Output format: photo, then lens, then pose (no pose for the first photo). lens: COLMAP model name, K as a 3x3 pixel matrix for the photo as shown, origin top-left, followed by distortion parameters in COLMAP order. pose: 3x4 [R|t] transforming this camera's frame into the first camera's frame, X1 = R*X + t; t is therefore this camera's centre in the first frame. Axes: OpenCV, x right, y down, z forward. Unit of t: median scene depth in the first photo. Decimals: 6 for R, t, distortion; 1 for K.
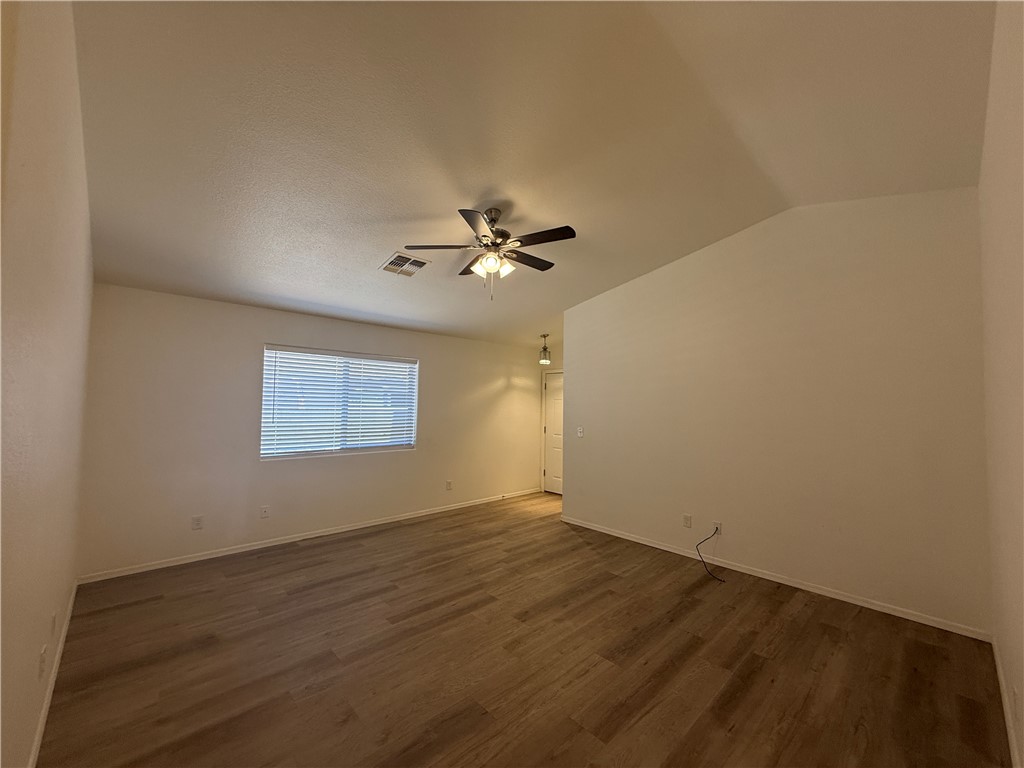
lens RADIAL K [[415.5, 0, 512.0], [0, 415.5, 384.0], [0, 0, 1]] dist [-0.000493, -0.000005]
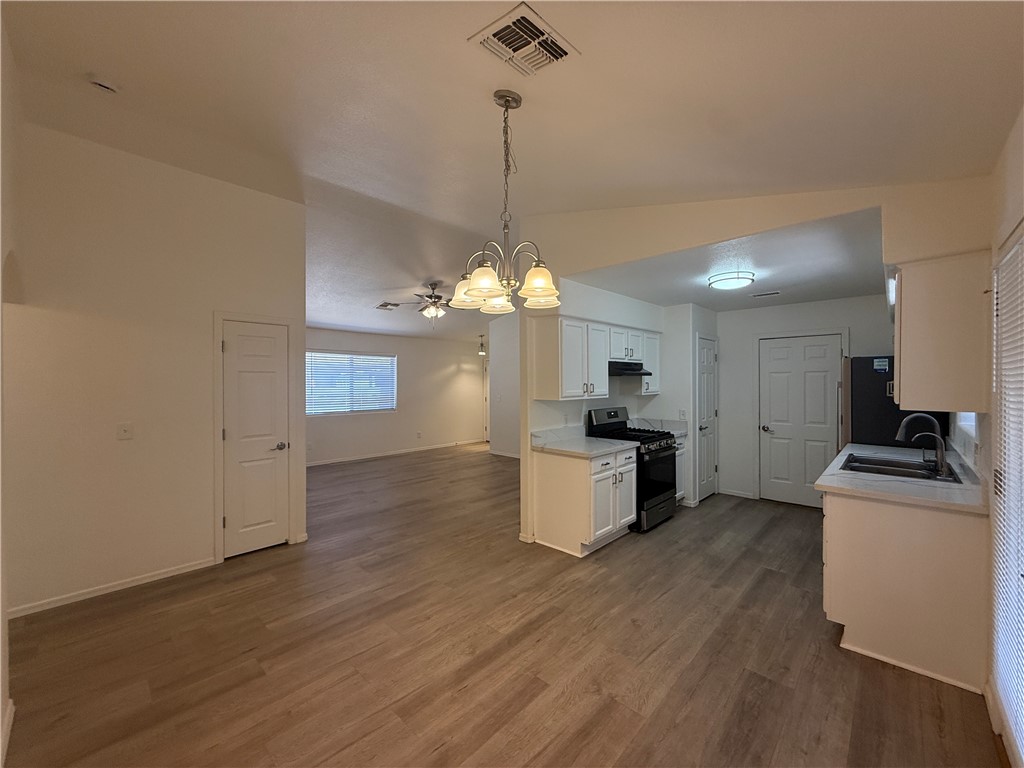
lens RADIAL K [[415.5, 0, 512.0], [0, 415.5, 384.0], [0, 0, 1]] dist [-0.000493, -0.000005]
pose [[0.998501, -0.018945, 0.051345, 0.125526], [0.016390, 0.998628, 0.049728, -0.018534], [-0.052217, -0.048811, 0.997442, -0.586751]]
